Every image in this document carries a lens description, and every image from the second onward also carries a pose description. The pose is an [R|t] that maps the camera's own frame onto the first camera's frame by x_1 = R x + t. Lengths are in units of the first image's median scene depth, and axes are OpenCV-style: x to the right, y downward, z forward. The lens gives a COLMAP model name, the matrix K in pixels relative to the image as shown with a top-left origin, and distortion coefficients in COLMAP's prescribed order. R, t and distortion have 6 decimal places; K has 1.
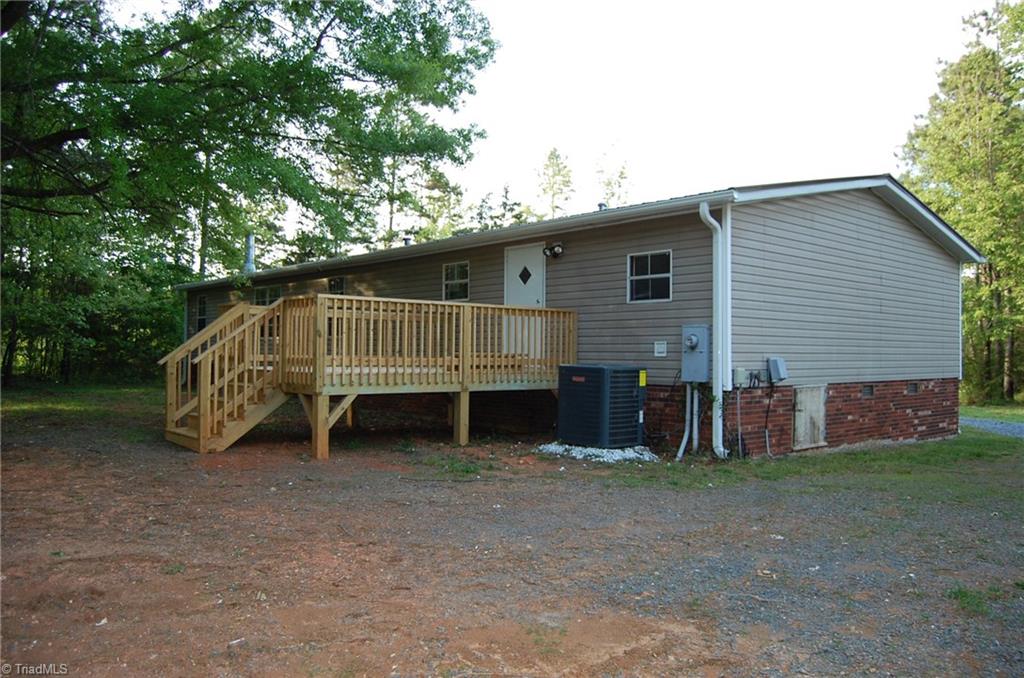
lens RADIAL K [[799.1, 0, 509.9], [0, 799.1, 339.0], [0, 0, 1]] dist [-0.091632, 0.025558]
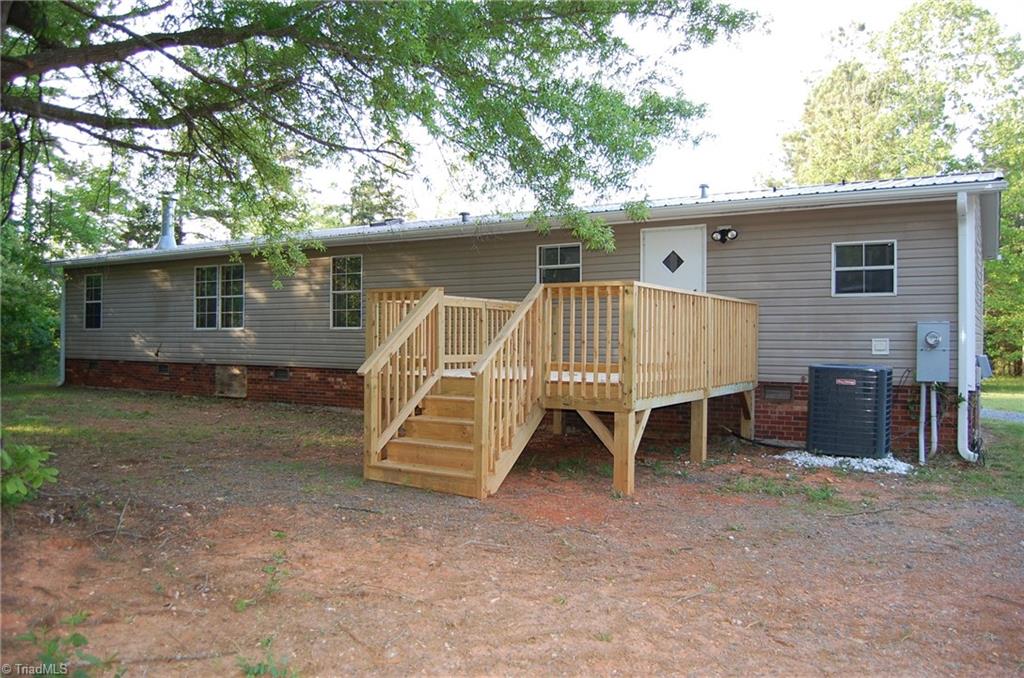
lens RADIAL K [[799.1, 0, 513.0], [0, 799.1, 339.1], [0, 0, 1]] dist [-0.091632, 0.025558]
pose [[0.950747, -0.000385, 0.309966, -0.507509], [-0.004059, 0.999898, 0.013691, -0.006912], [-0.309940, -0.014275, 0.950649, 0.266947]]
